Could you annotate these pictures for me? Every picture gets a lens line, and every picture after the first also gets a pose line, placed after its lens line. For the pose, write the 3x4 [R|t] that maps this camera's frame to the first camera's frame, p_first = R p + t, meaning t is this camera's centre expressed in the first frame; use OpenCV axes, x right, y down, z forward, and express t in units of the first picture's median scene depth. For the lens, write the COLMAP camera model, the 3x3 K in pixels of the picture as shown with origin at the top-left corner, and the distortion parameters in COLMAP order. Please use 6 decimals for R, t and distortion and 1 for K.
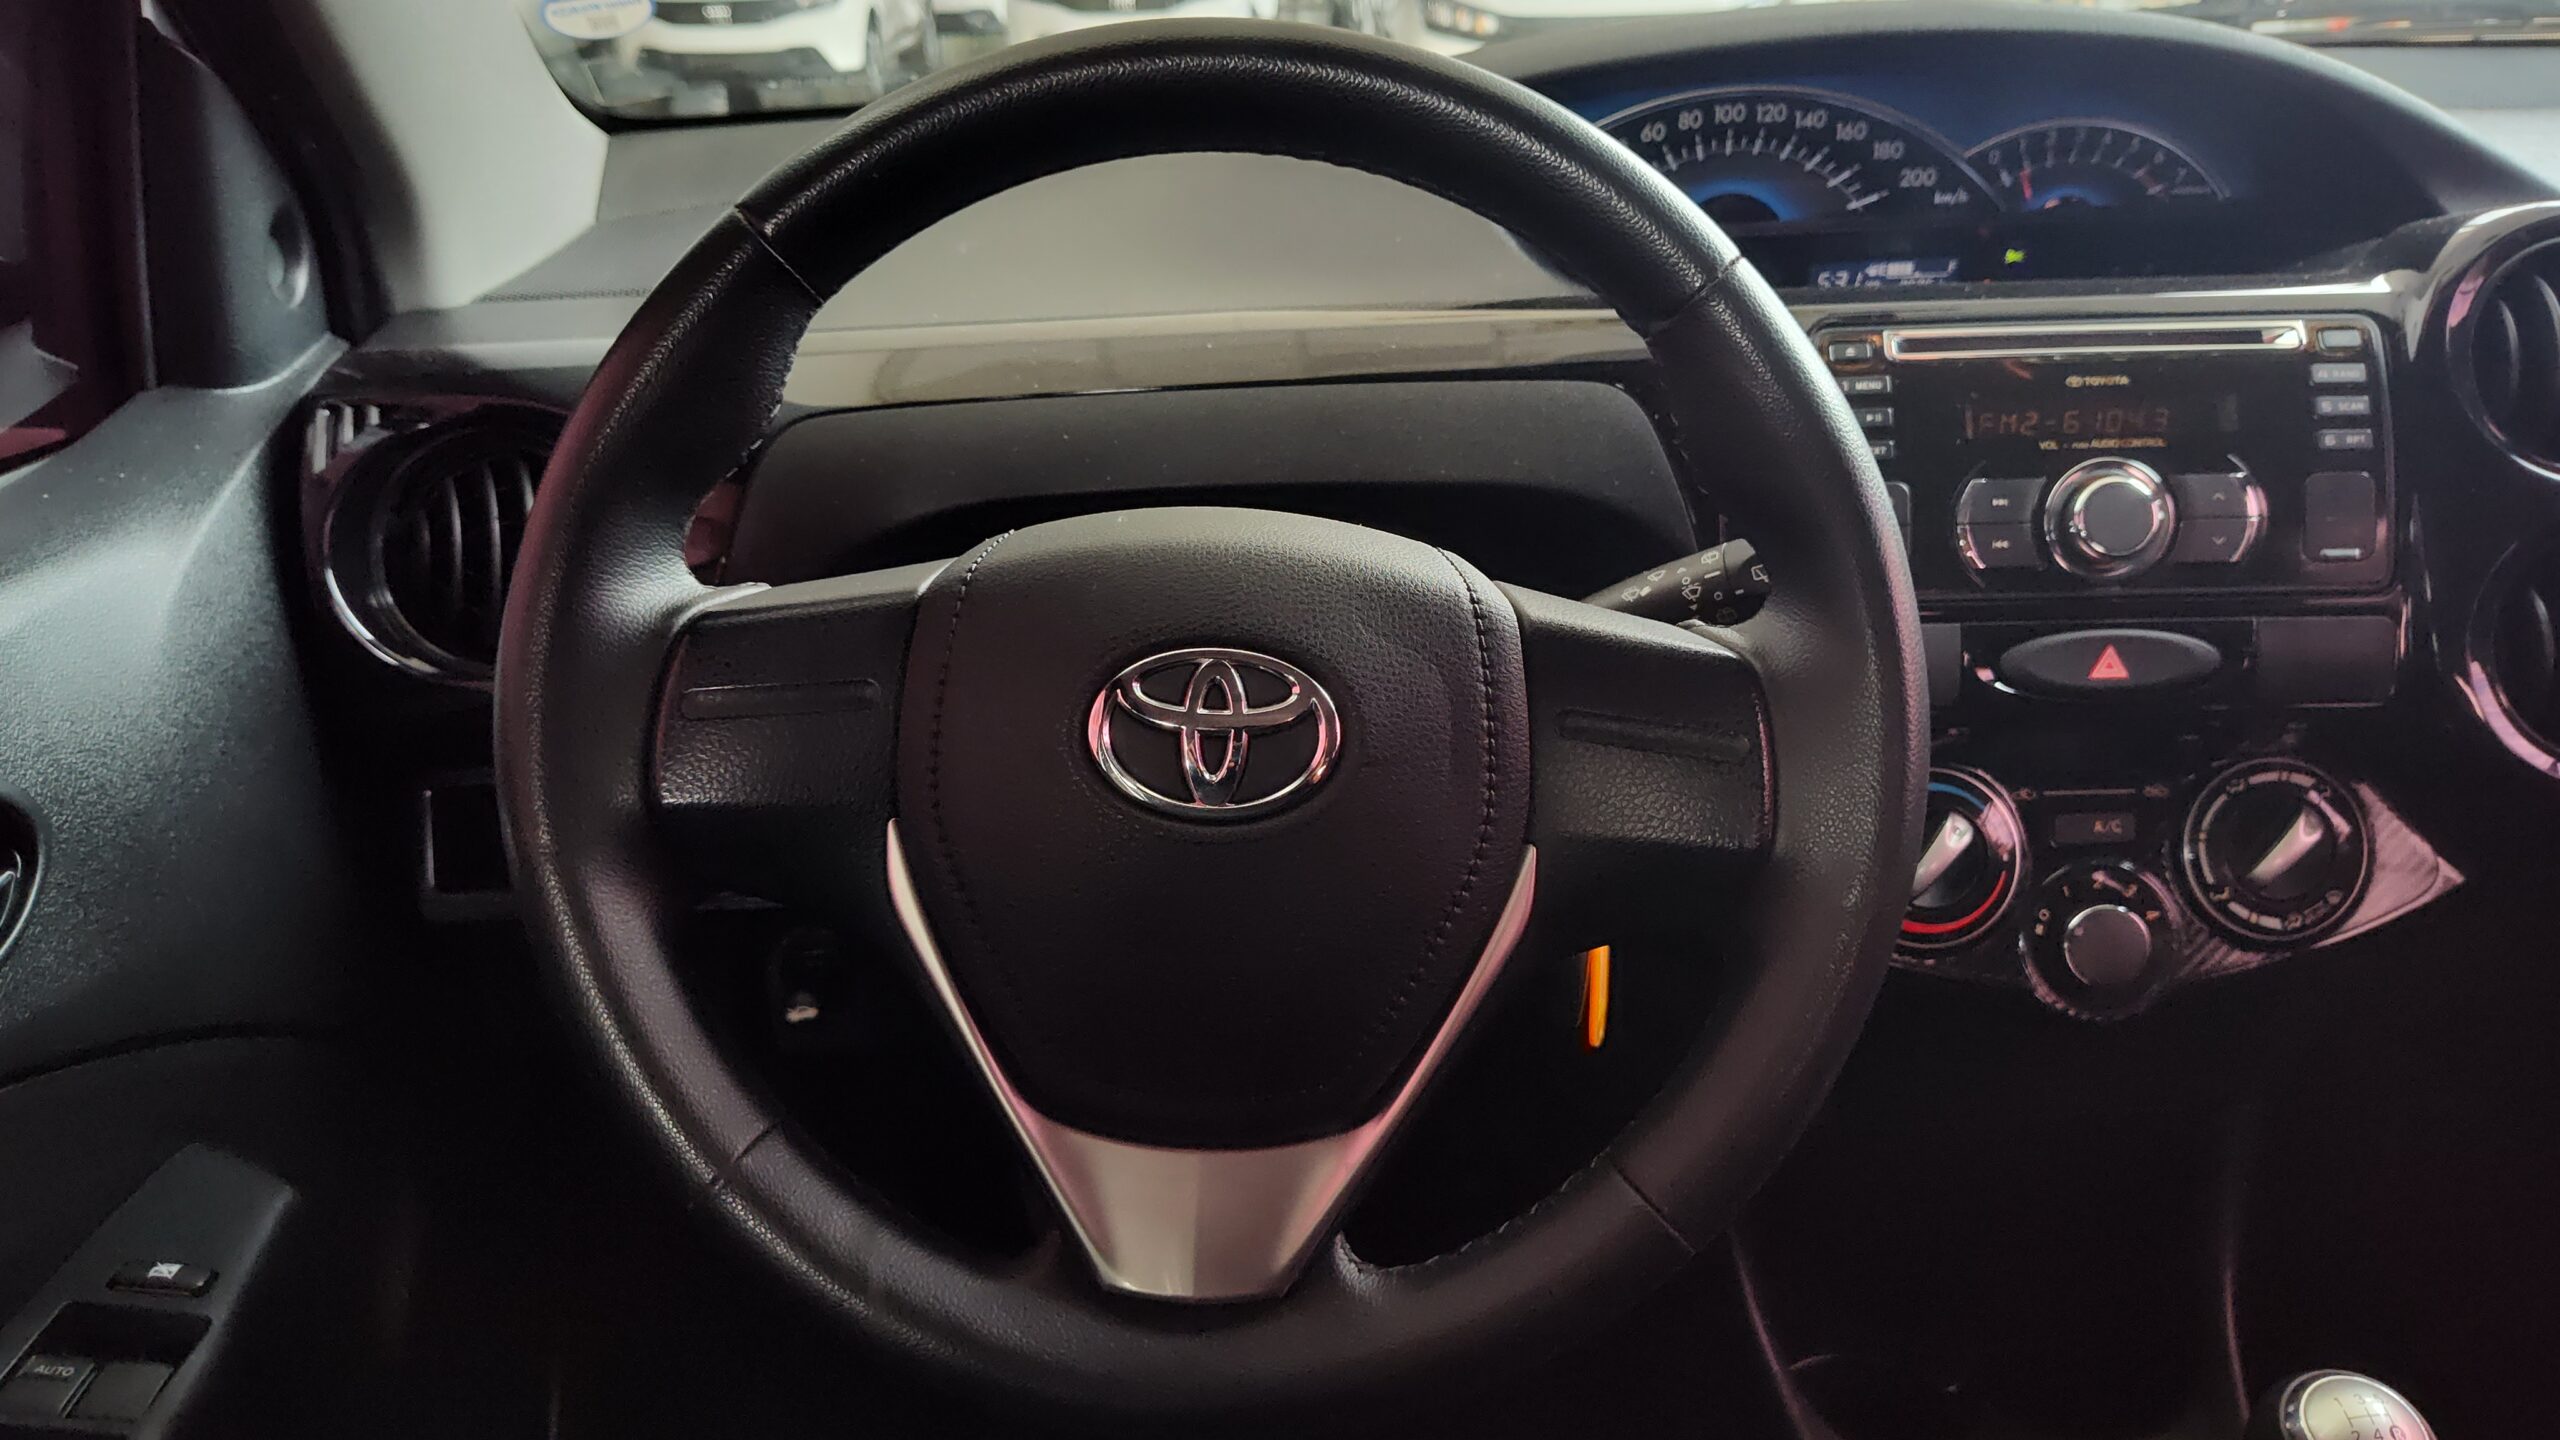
lens RADIAL K [[1774.3, 0, 1268.3], [0, 1774.3, 742.0], [0, 0, 1]] dist [0.024170, -0.038986]
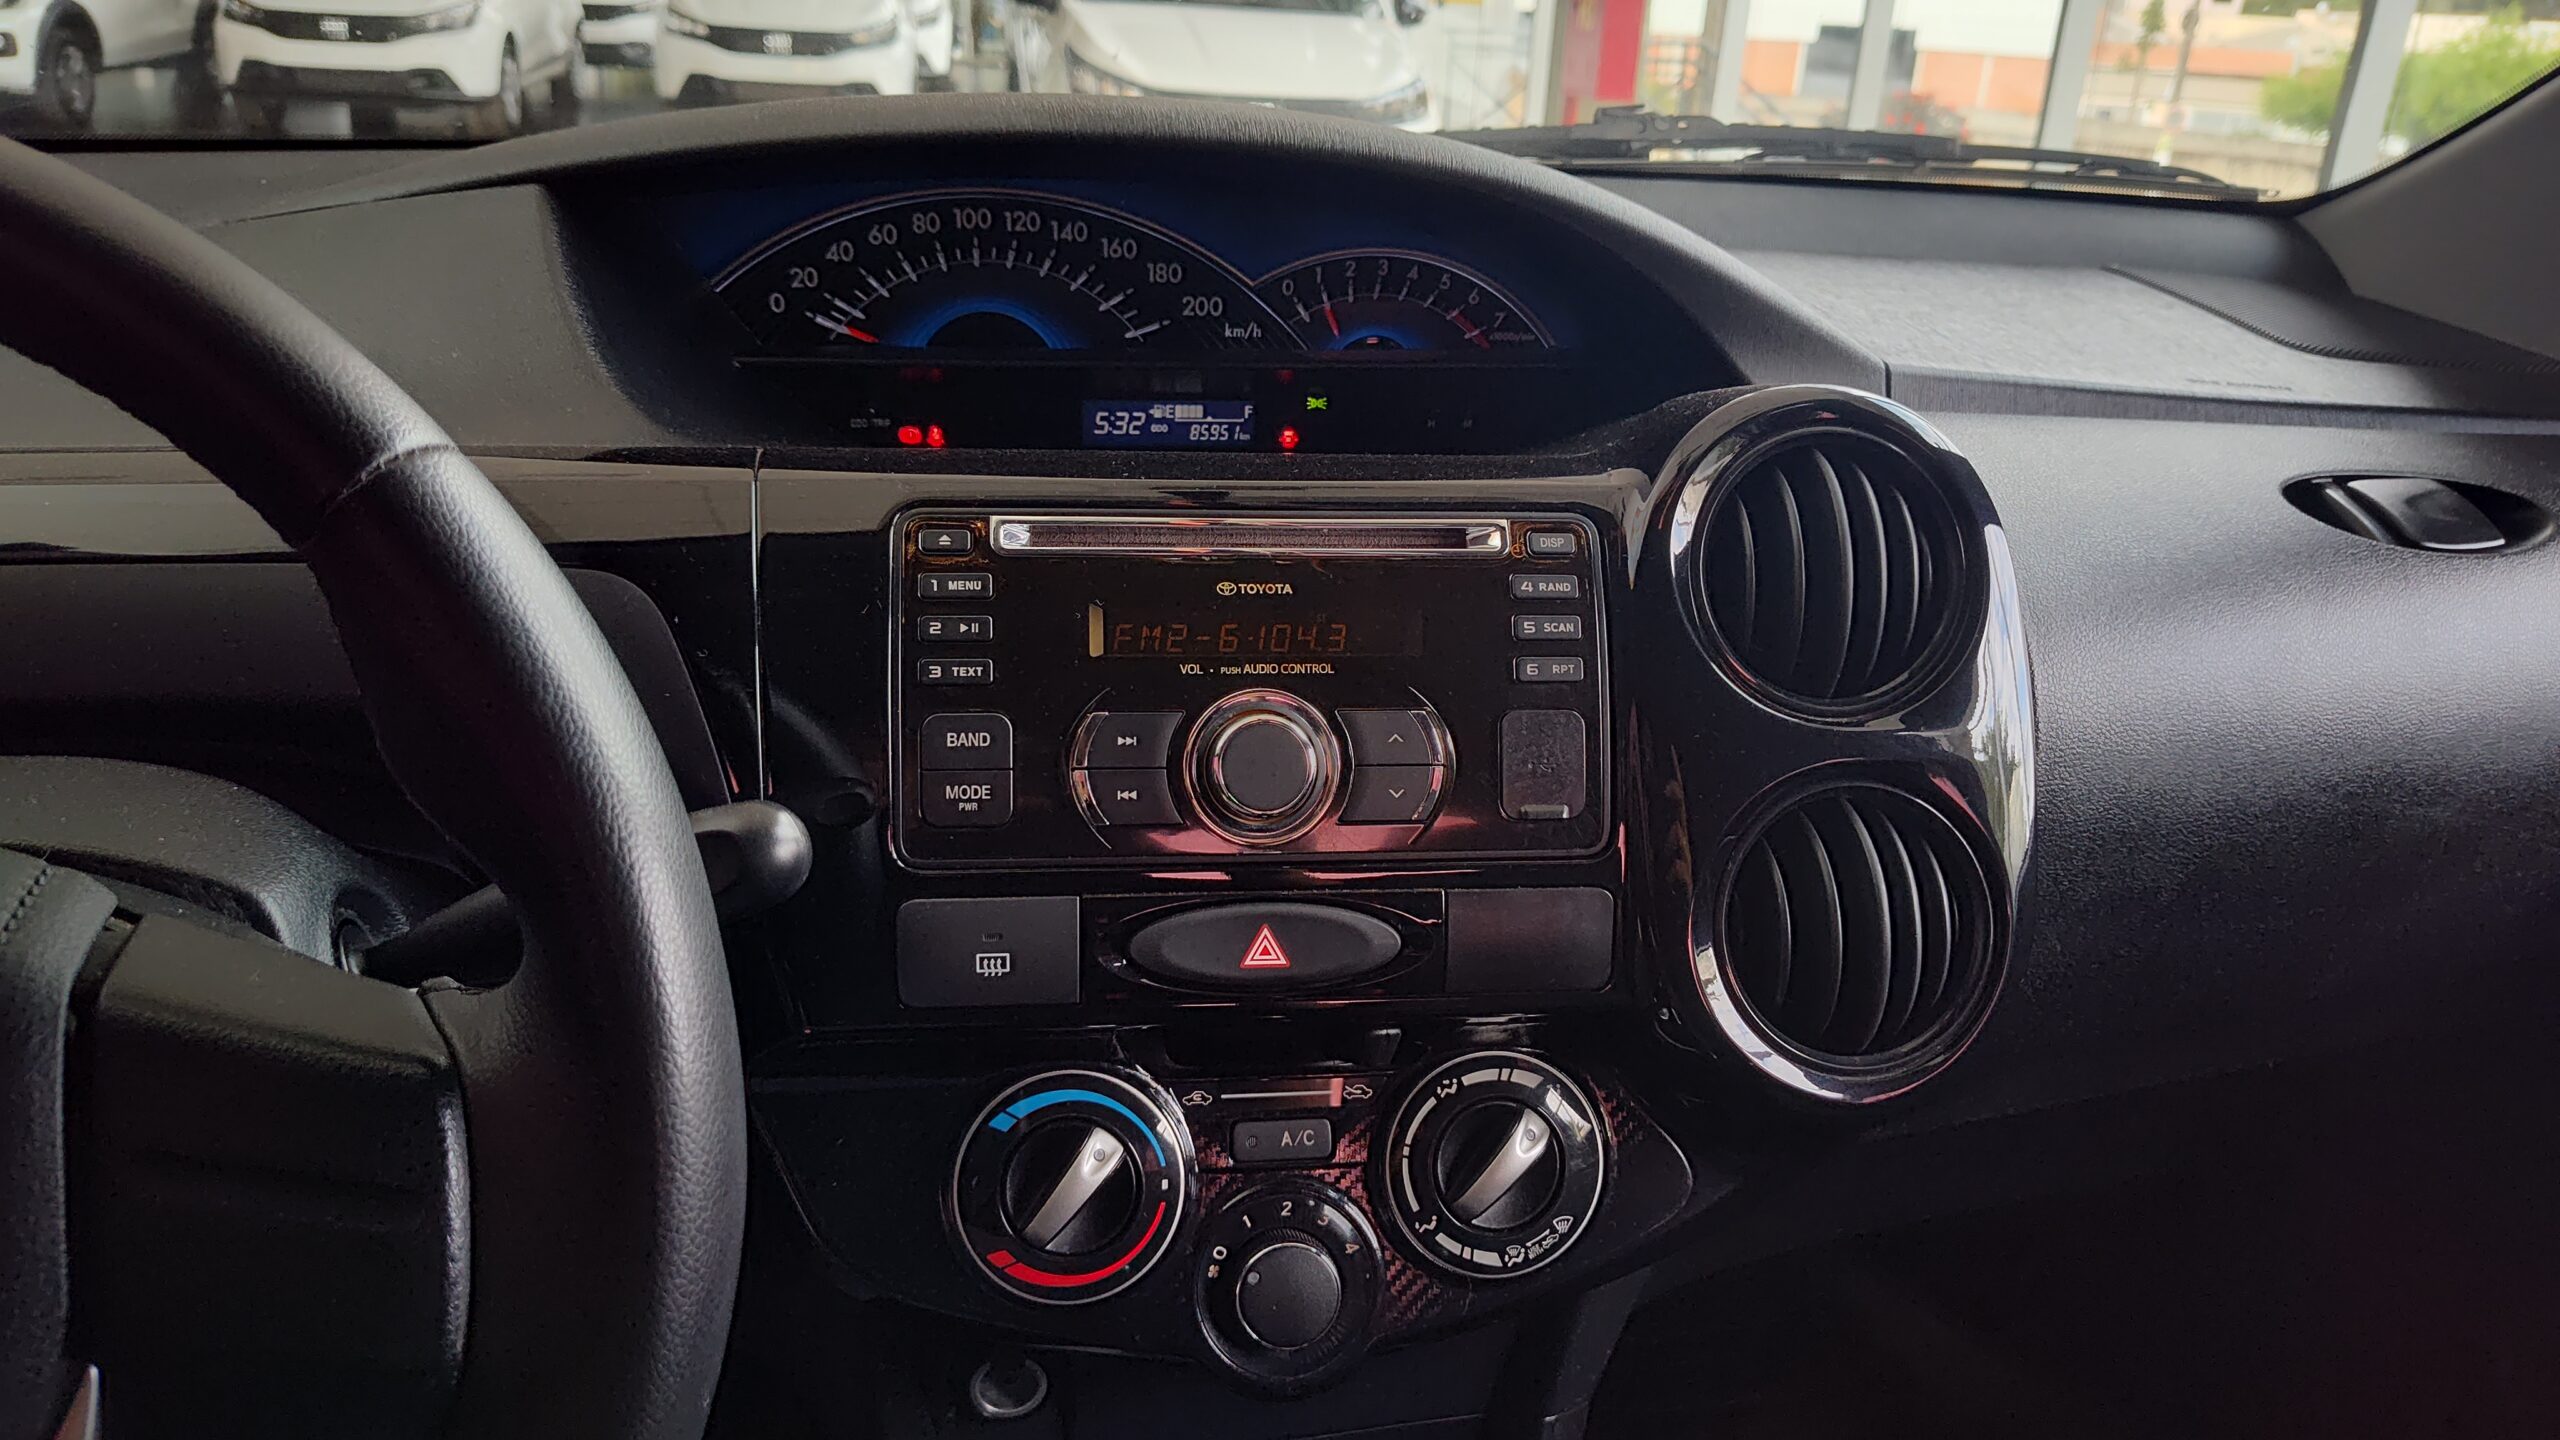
lens RADIAL K [[1774.3, 0, 1259.9], [0, 1774.3, 731.3], [0, 0, 1]] dist [0.024170, -0.038986]
pose [[0.986605, 0.011897, 0.162694, 0.328067], [-0.005663, 0.999234, -0.038725, -0.104903], [-0.163030, 0.037285, 0.985916, 0.215530]]
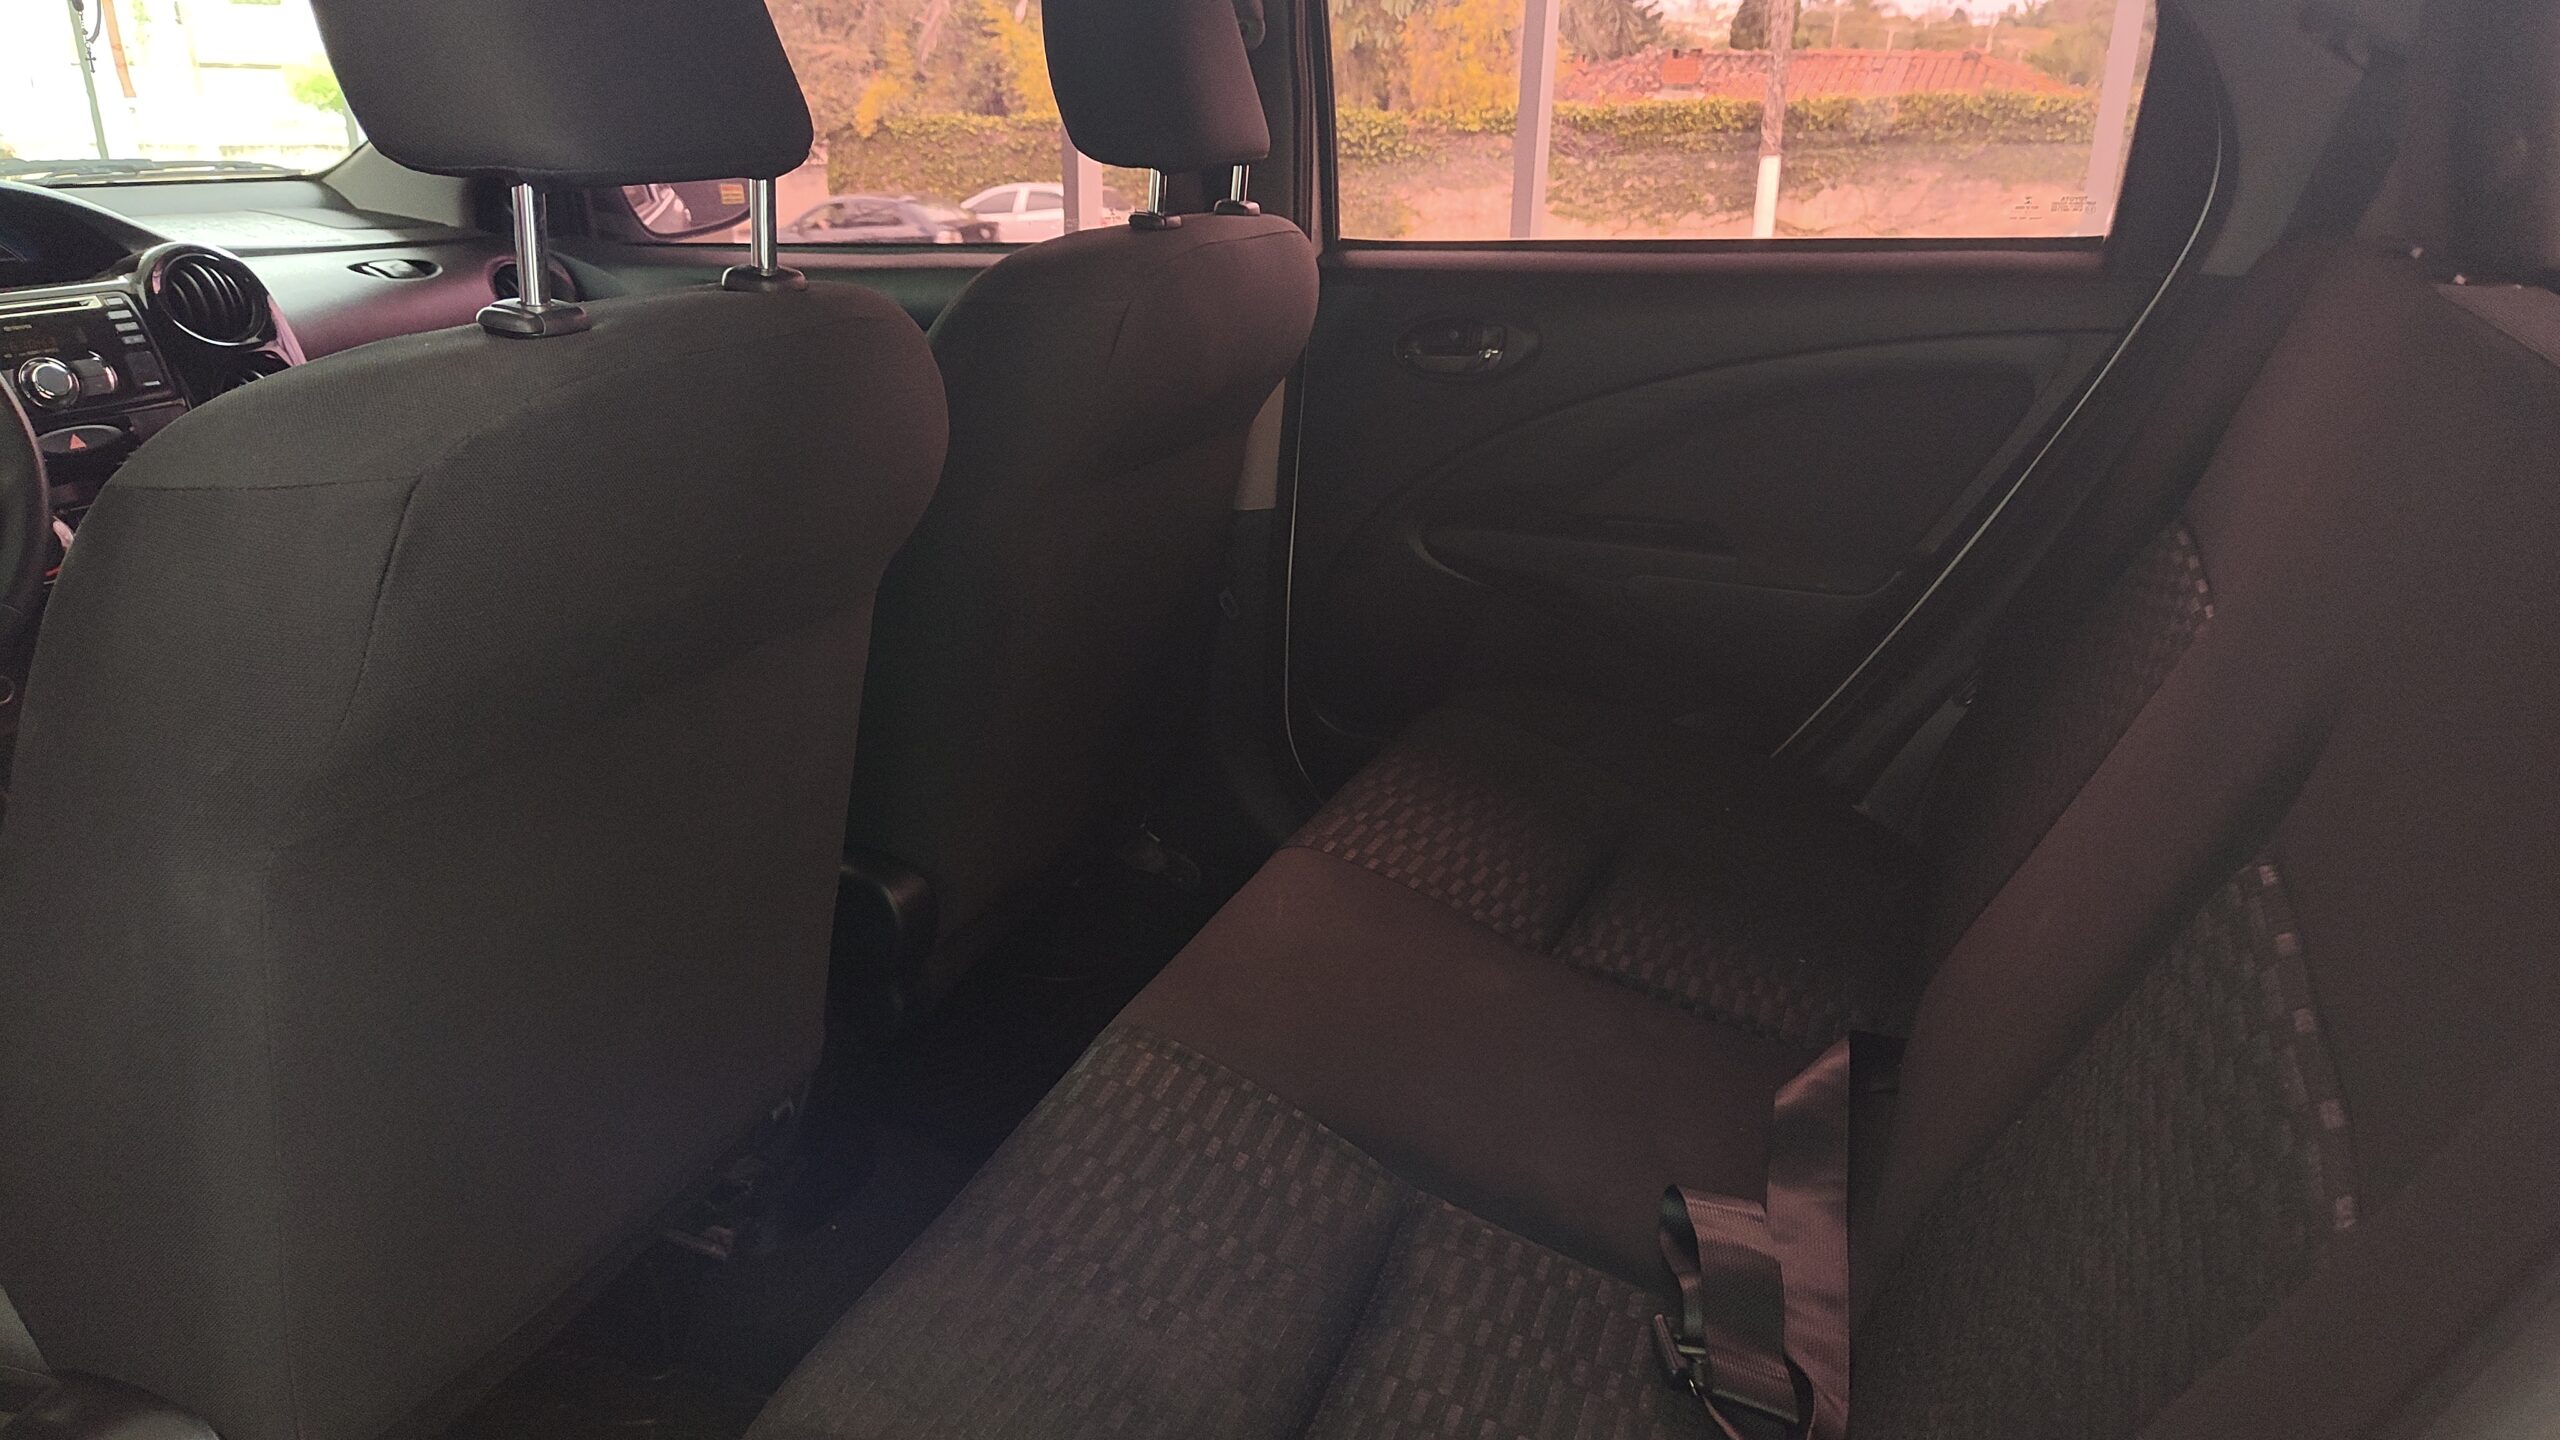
lens RADIAL K [[1774.3, 0, 1277.2], [0, 1774.3, 712.0], [0, 0, 1]] dist [0.024170, -0.038986]
pose [[0.431566, -0.277575, 0.858314, -0.911778], [0.354852, 0.927011, 0.121369, 0.538047], [-0.829356, 0.252196, 0.498564, -1.326533]]
